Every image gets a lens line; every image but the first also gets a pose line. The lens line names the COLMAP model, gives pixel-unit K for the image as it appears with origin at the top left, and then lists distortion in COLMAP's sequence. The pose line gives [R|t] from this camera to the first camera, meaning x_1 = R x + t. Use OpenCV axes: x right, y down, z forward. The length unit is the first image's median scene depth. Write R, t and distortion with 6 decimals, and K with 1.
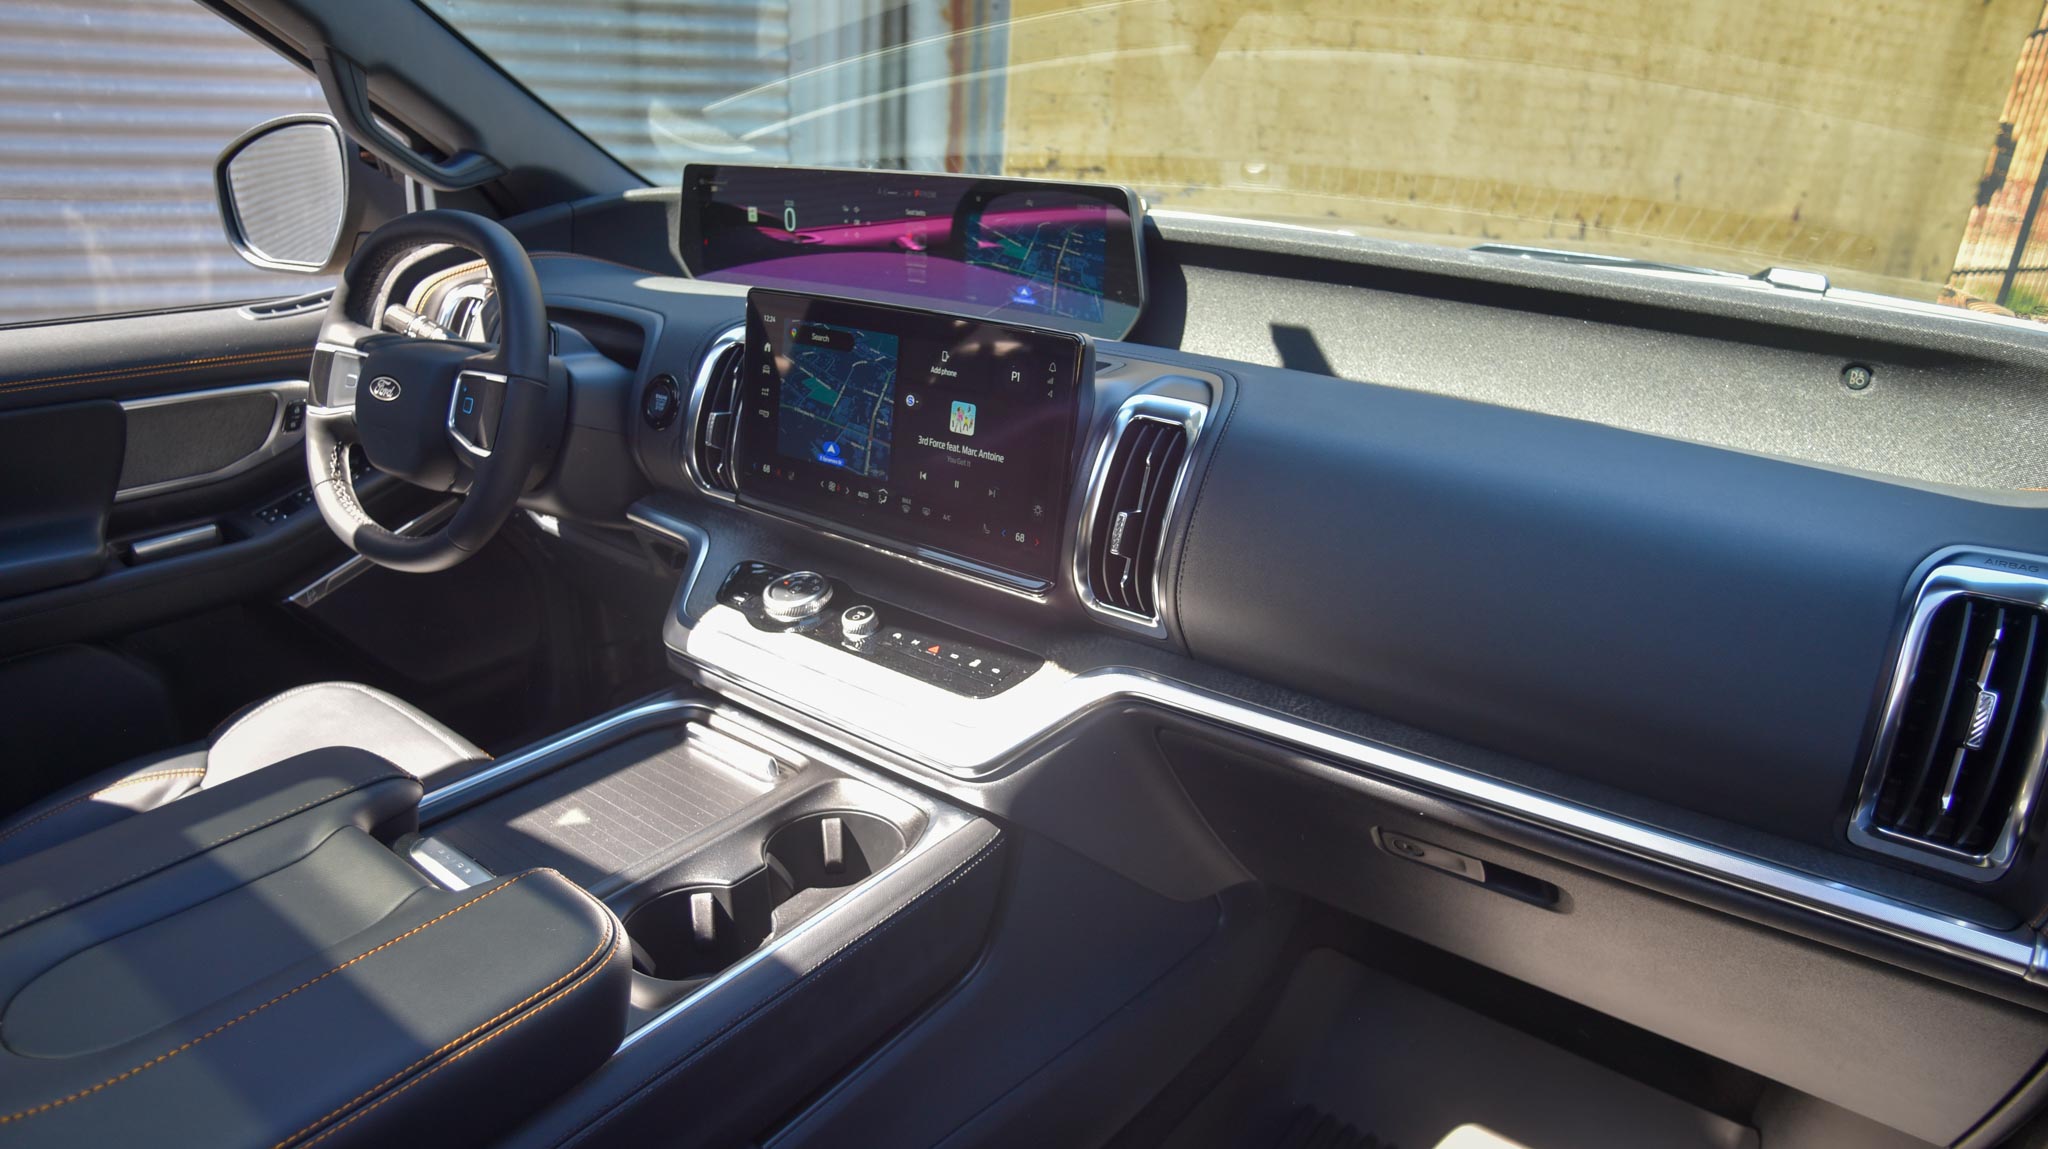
lens RADIAL K [[1186.2, 0, 995.9], [0, 1186.2, 575.3], [0, 0, 1]] dist [-0.116075, 0.067883]
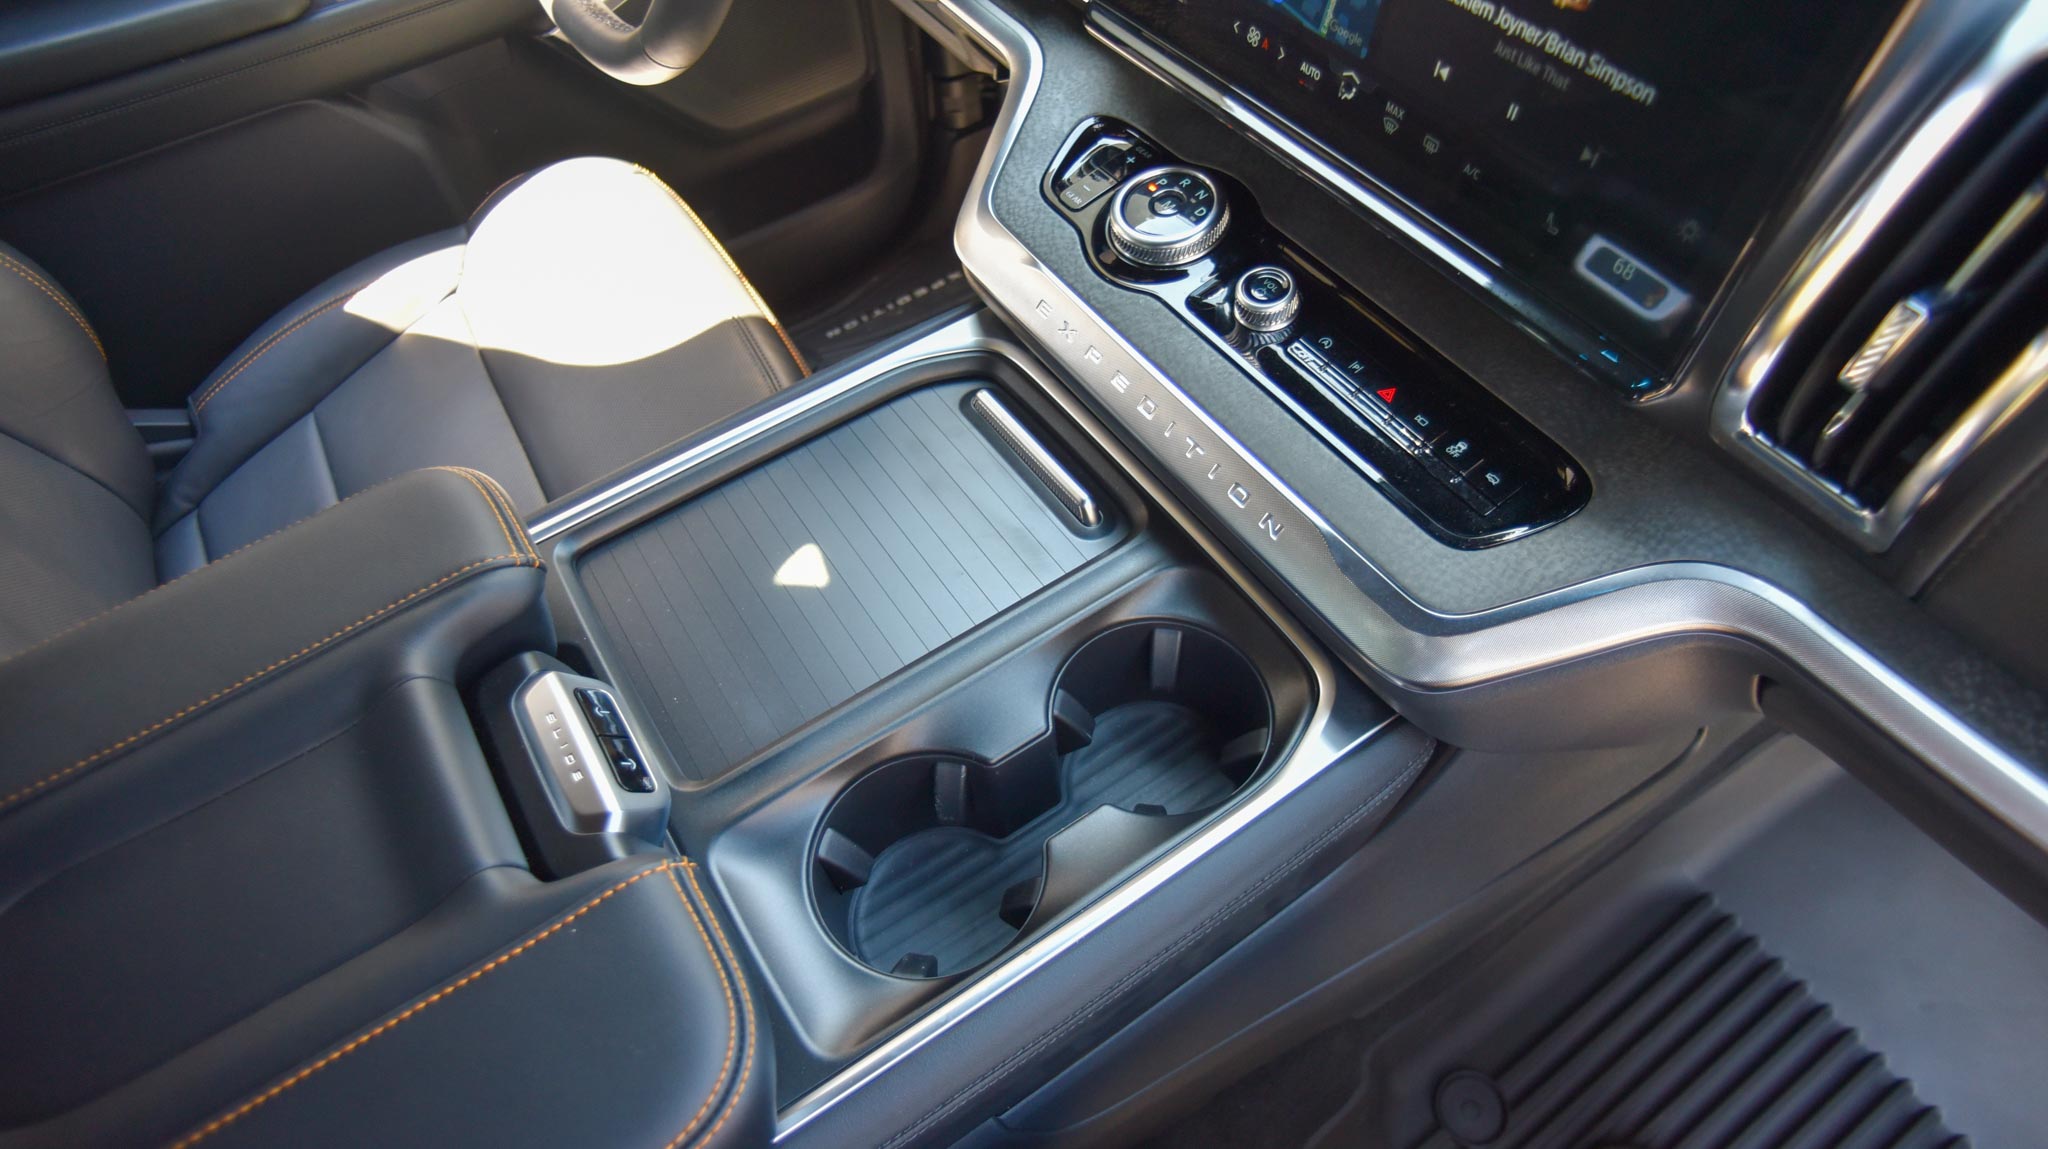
lens RADIAL K [[1107.1, 0, 1024.0], [0, 1107.1, 574.5], [0, 0, 1]] dist [-0.043284, 0.000058]
pose [[0.948526, 0.210427, -0.236683, -0.068824], [-0.046757, 0.832200, 0.552501, -0.137998], [0.313229, -0.512995, 0.799202, 0.448148]]
